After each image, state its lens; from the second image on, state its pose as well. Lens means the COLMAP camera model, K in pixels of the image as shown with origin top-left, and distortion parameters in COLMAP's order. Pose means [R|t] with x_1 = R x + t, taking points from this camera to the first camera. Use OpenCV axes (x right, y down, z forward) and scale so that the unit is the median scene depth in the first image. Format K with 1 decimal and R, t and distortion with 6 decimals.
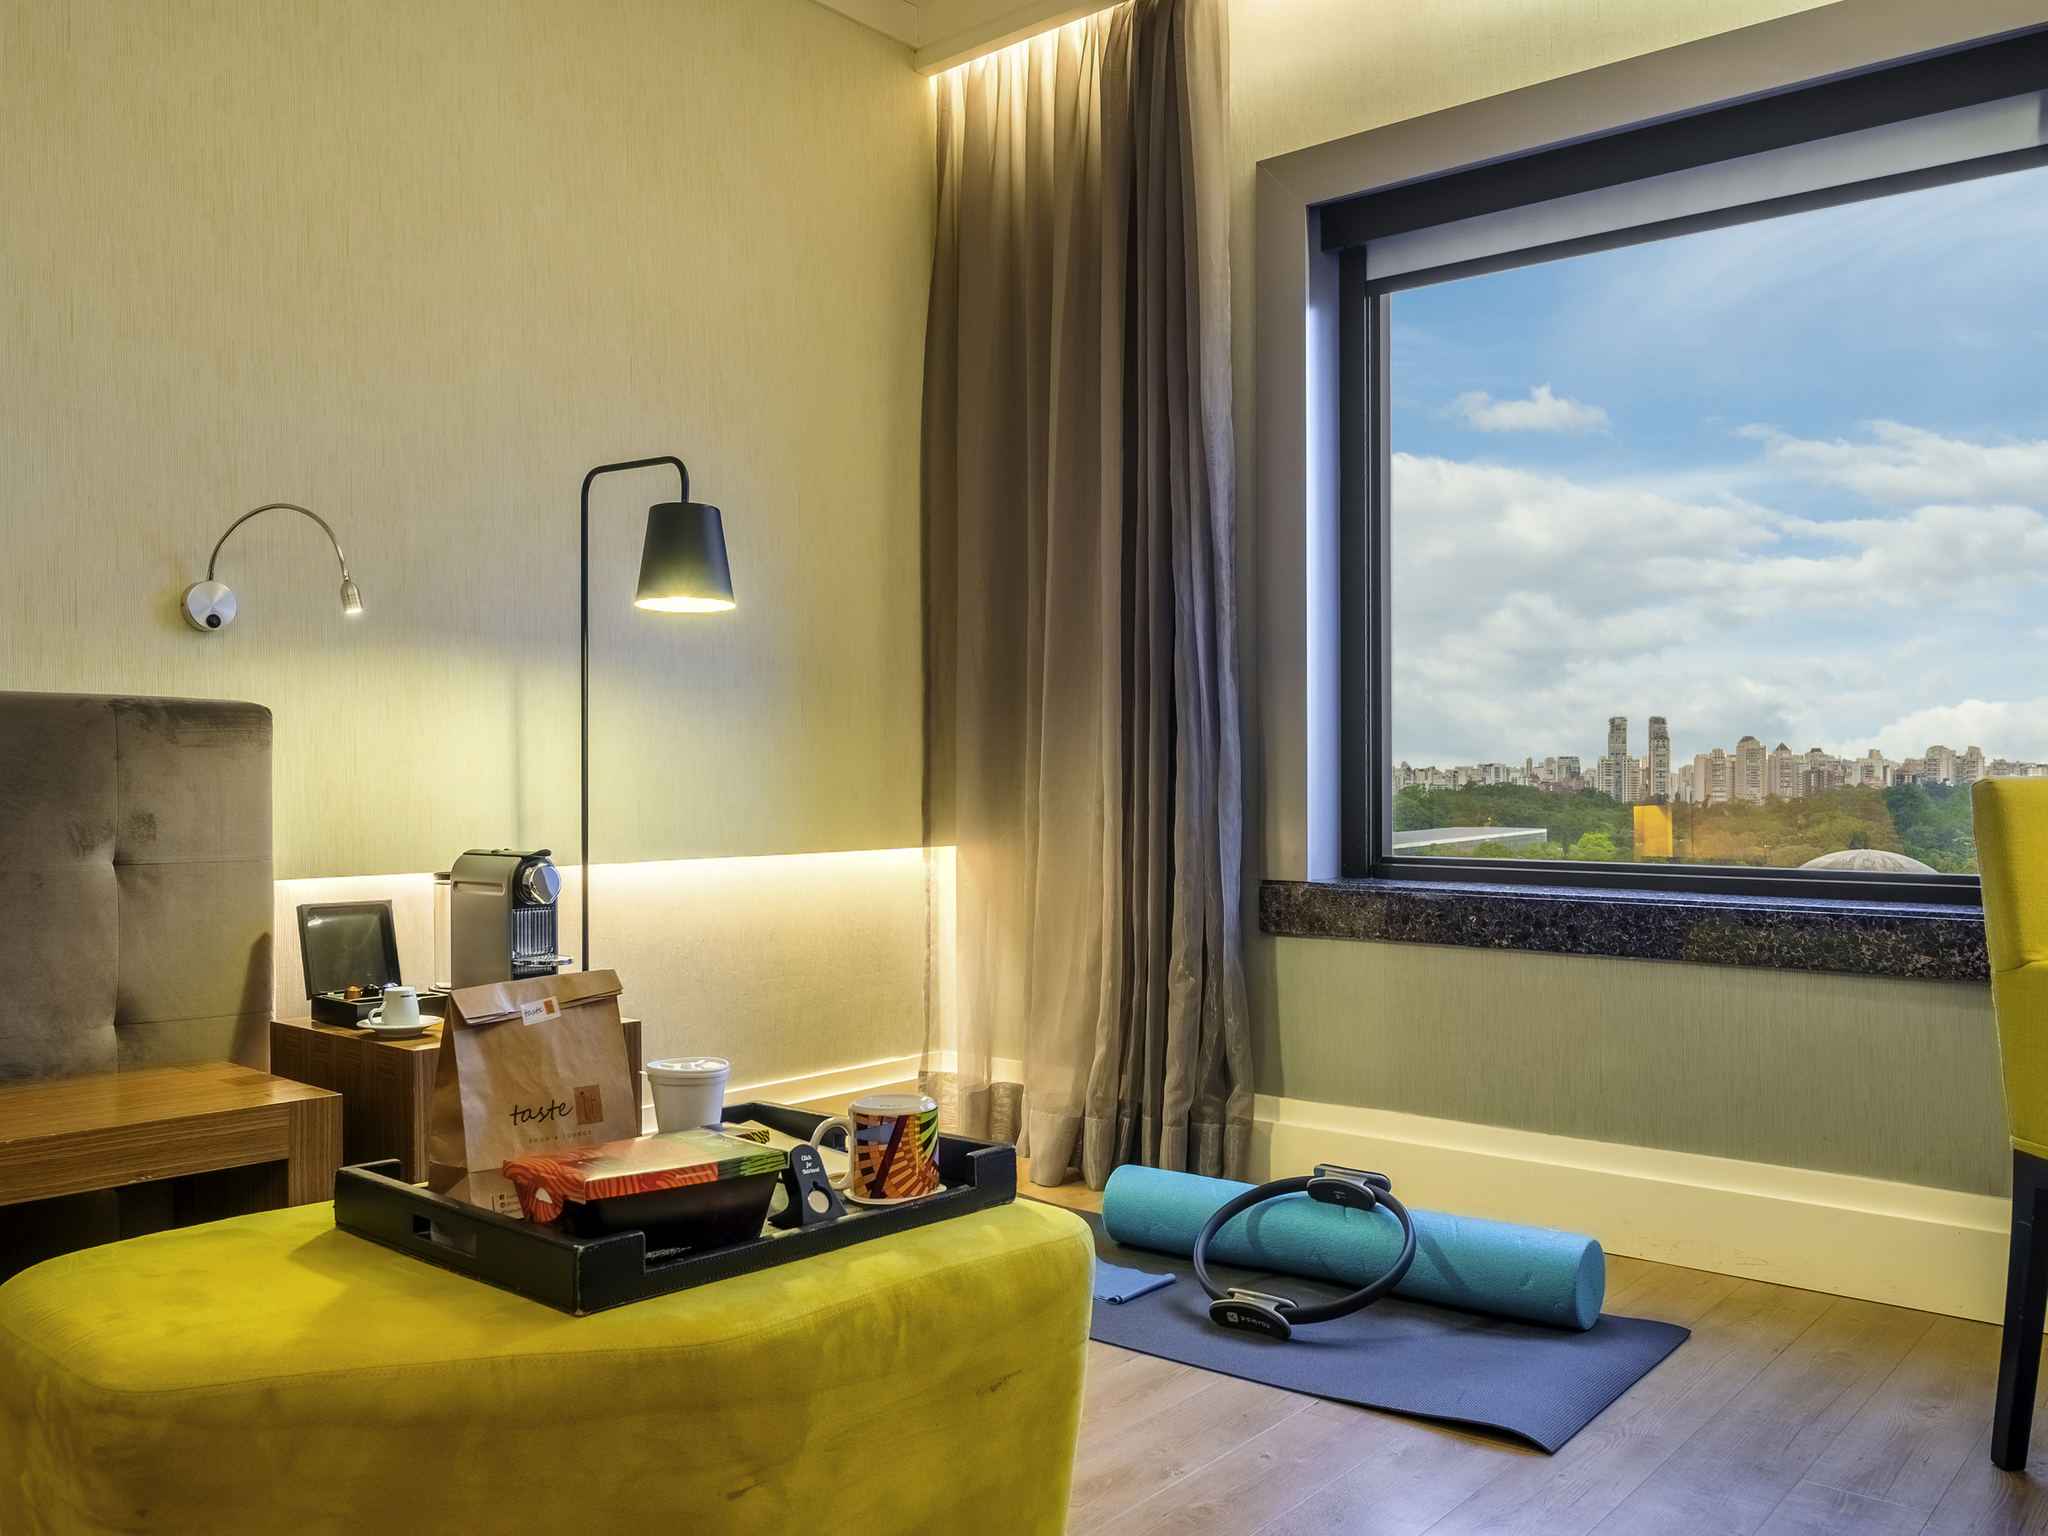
lens RADIAL K [[1673.2, 0, 1058.5], [0, 1673.2, 774.9], [0, 0, 1]] dist [-0.004240, -0.004301]
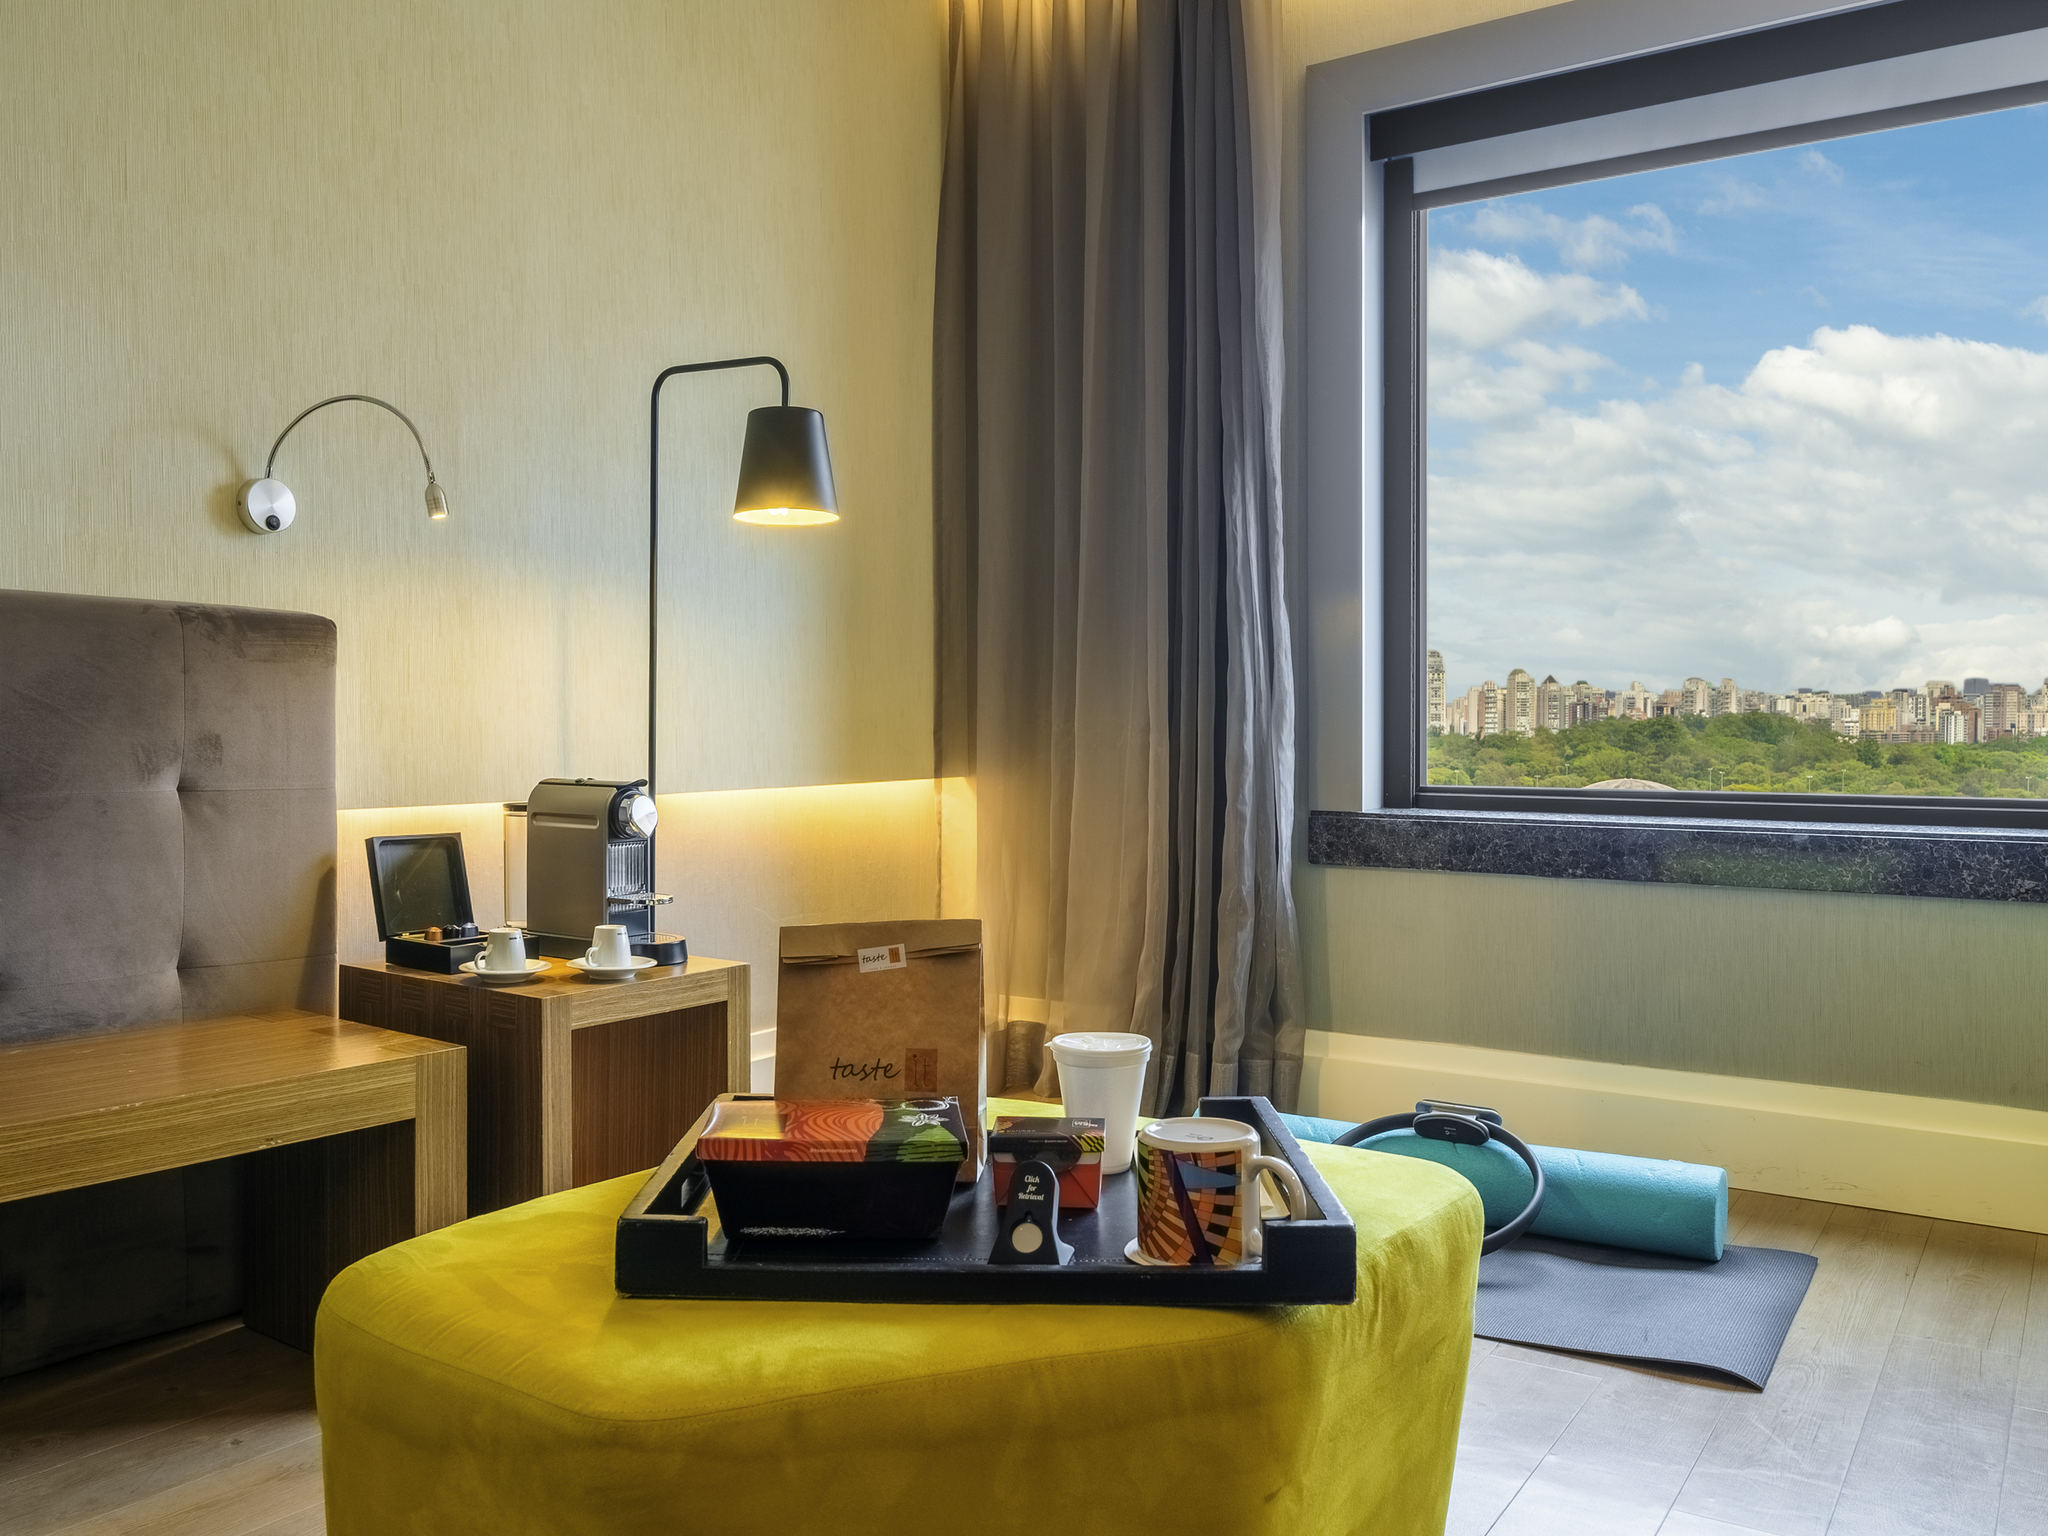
lens RADIAL K [[1665.5, 0, 1024.0], [0, 1665.5, 768.0], [0, 0, 1]] dist [-0.004295, -0.005795]
pose [[0.995269, -0.004452, 0.097058, -0.171443], [0.001051, 0.999385, 0.035063, 0.004540], [-0.097154, -0.034795, 0.994661, 0.061721]]
